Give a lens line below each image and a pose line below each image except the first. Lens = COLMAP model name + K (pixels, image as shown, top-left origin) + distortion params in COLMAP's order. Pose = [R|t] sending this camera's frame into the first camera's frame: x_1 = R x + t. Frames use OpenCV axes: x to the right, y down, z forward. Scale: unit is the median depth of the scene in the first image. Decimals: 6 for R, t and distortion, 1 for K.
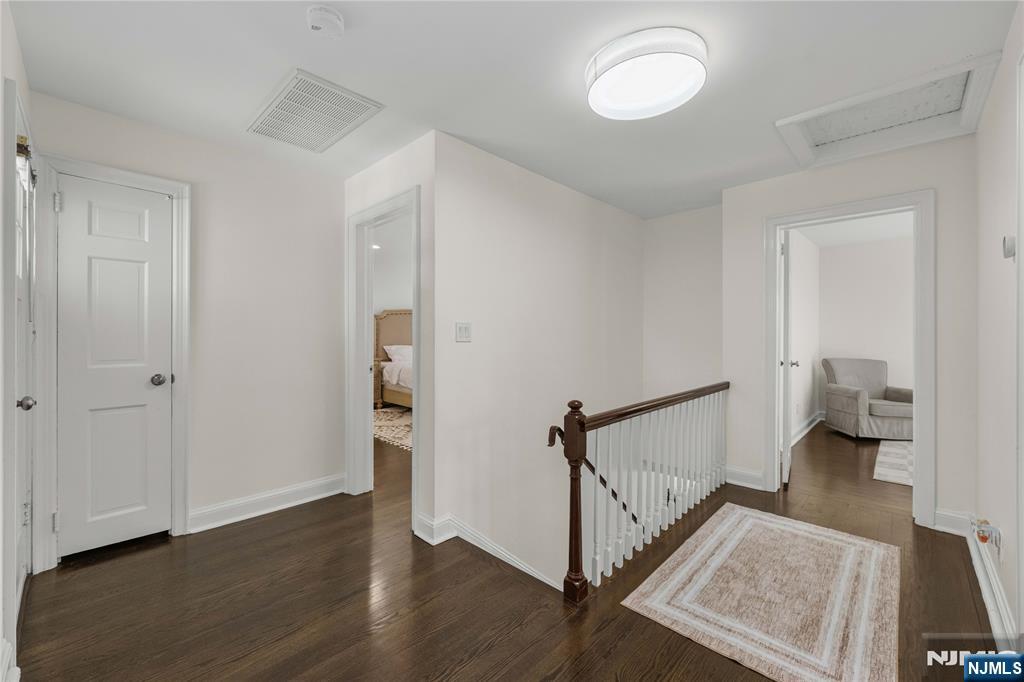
lens RADIAL K [[421.6, 0, 510.7], [0, 421.6, 336.0], [0, 0, 1]] dist [-0.003445, -0.000058]
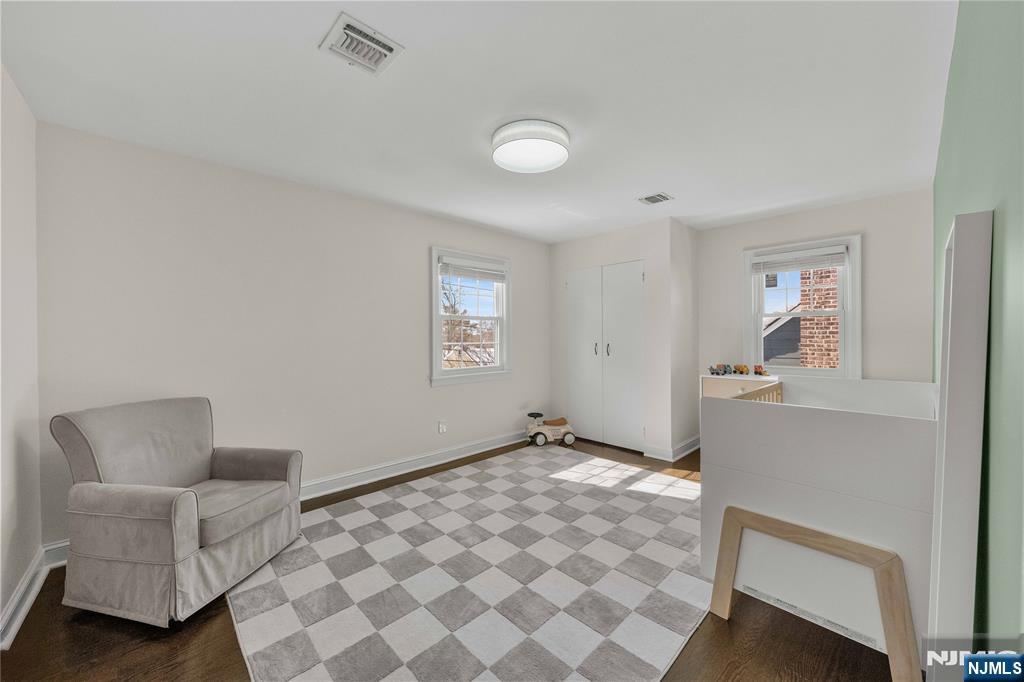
lens RADIAL K [[402.9, 0, 510.8], [0, 402.9, 342.1], [0, 0, 1]] dist [-0.003468, -0.000457]
pose [[0.075550, -0.012995, 0.997057, 0.471686], [0.007349, 0.999895, 0.012475, -0.007444], [-0.997115, 0.006385, 0.075638, 0.638715]]
